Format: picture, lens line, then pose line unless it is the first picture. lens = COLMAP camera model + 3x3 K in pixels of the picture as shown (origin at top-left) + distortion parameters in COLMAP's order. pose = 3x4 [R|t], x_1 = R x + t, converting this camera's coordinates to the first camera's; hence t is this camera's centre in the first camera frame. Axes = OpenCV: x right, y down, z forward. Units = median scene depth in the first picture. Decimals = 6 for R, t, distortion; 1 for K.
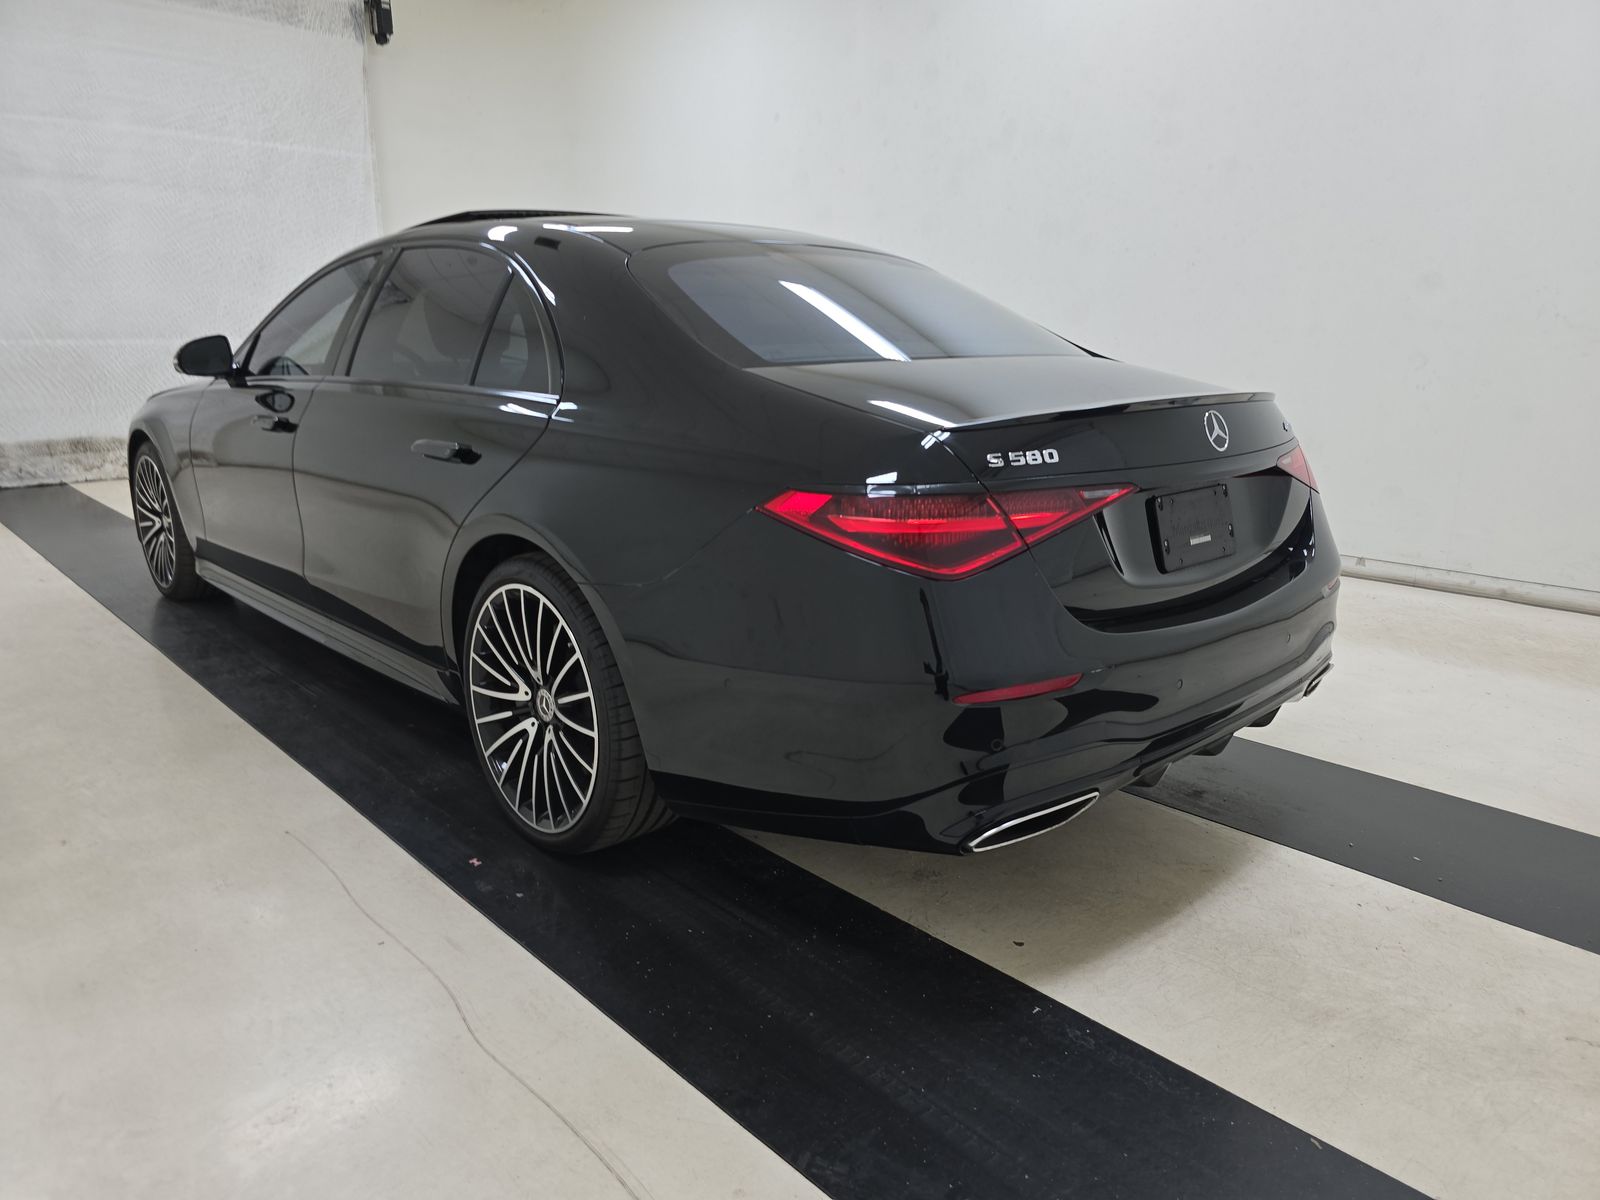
lens RADIAL K [[1059.1, 0, 811.2], [0, 1059.1, 598.2], [0, 0, 1]] dist [0.054711, -0.045519]
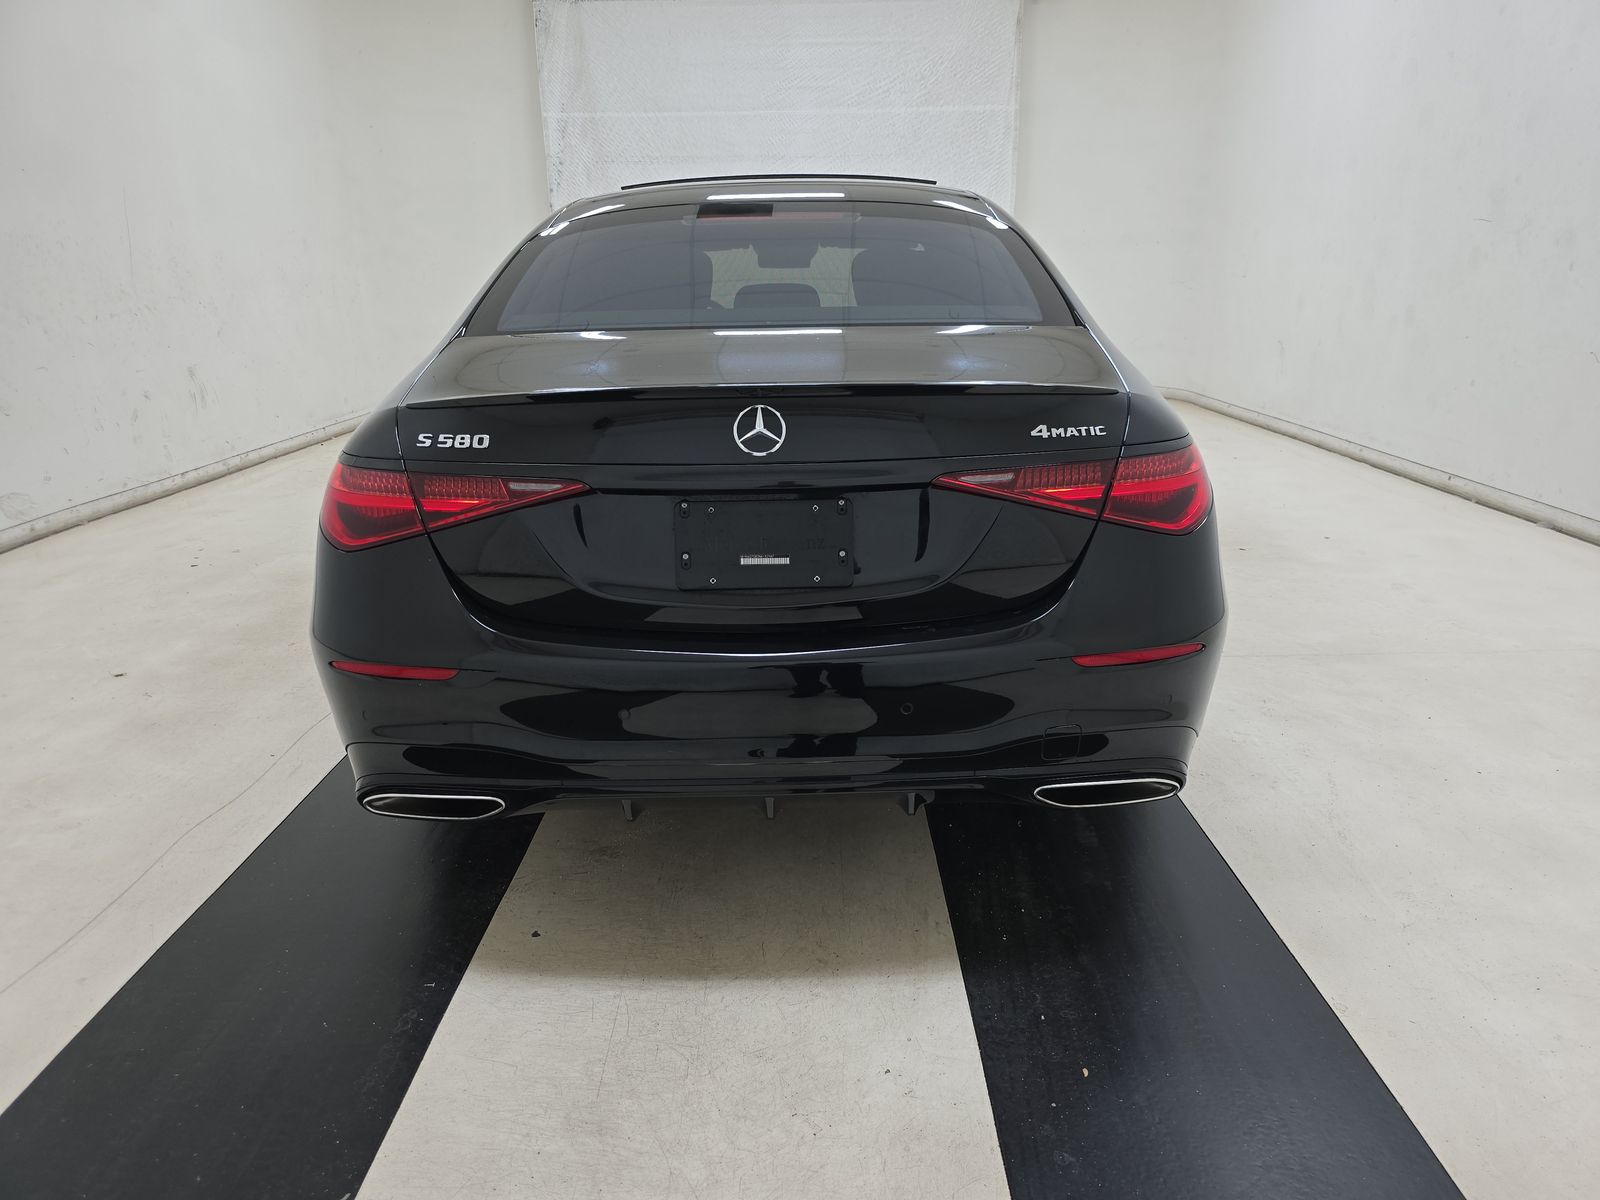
lens RADIAL K [[1059.1, 0, 811.2], [0, 1059.1, 598.2], [0, 0, 1]] dist [0.054711, -0.045519]
pose [[0.735452, 0.180461, -0.653103, 0.518648], [-0.143055, 0.983508, 0.110664, -0.067917], [0.662303, 0.012042, 0.749139, 0.227367]]
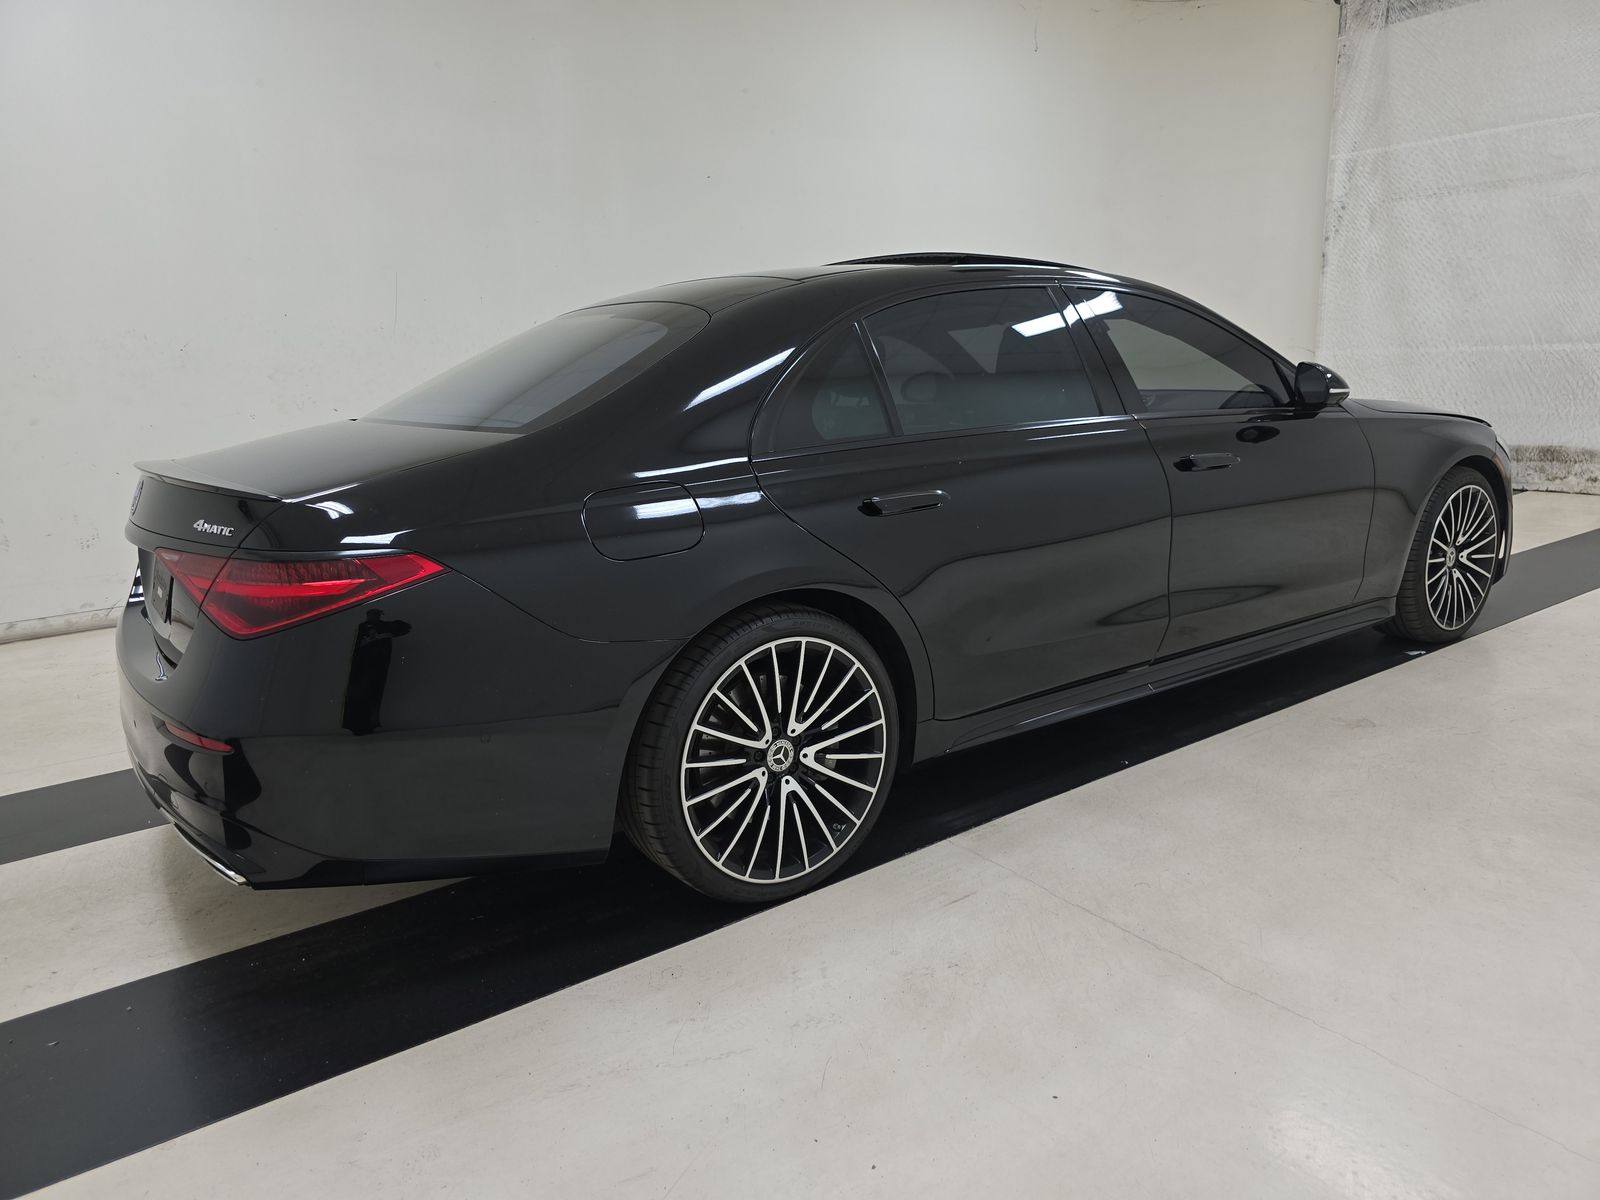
lens RADIAL K [[1059.1, 0, 811.2], [0, 1059.1, 598.2], [0, 0, 1]] dist [0.054711, -0.045519]
pose [[-0.114171, 0.223067, -0.968094, 0.769257], [-0.202590, 0.948762, 0.242505, -0.256646], [0.972585, 0.223813, -0.063130, 0.963272]]
